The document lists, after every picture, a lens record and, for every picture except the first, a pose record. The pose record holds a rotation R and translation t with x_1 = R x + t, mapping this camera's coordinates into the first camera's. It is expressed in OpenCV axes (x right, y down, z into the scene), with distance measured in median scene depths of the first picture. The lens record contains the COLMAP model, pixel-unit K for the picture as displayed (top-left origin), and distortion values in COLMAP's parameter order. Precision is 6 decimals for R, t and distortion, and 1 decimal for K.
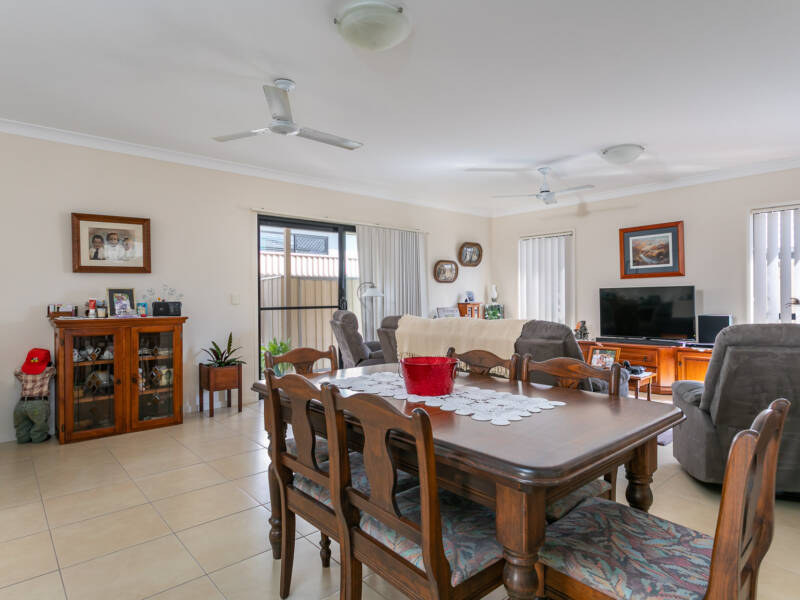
lens RADIAL K [[459.6, 0, 400.0], [0, 459.6, 299.5], [0, 0, 1]] dist [0.000404, 0.000047]
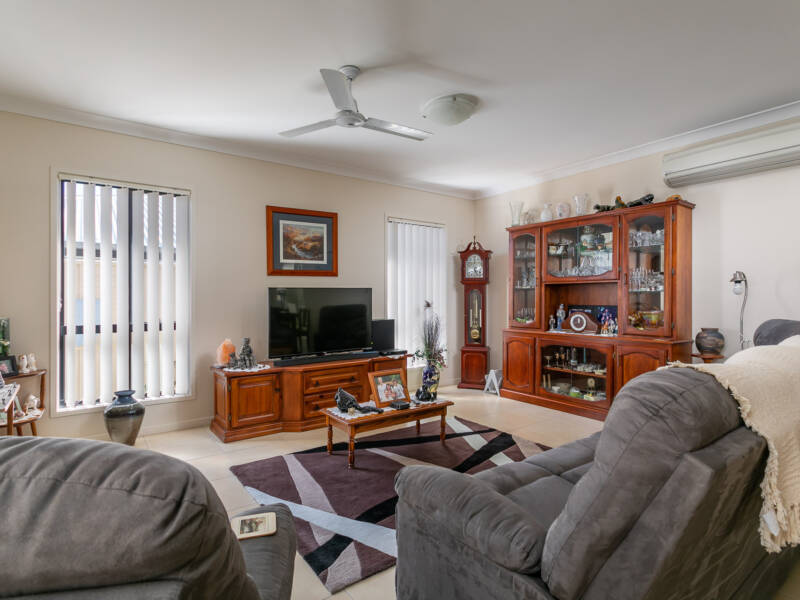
lens RADIAL K [[426.3, 0, 400.2], [0, 426.3, 299.5], [0, 0, 1]] dist [0.001059, 0.000028]
pose [[0.087364, -0.003274, 0.996171, -0.175566], [0.004453, 0.999986, 0.002896, -0.008200], [-0.996166, 0.004183, 0.087378, 0.772792]]
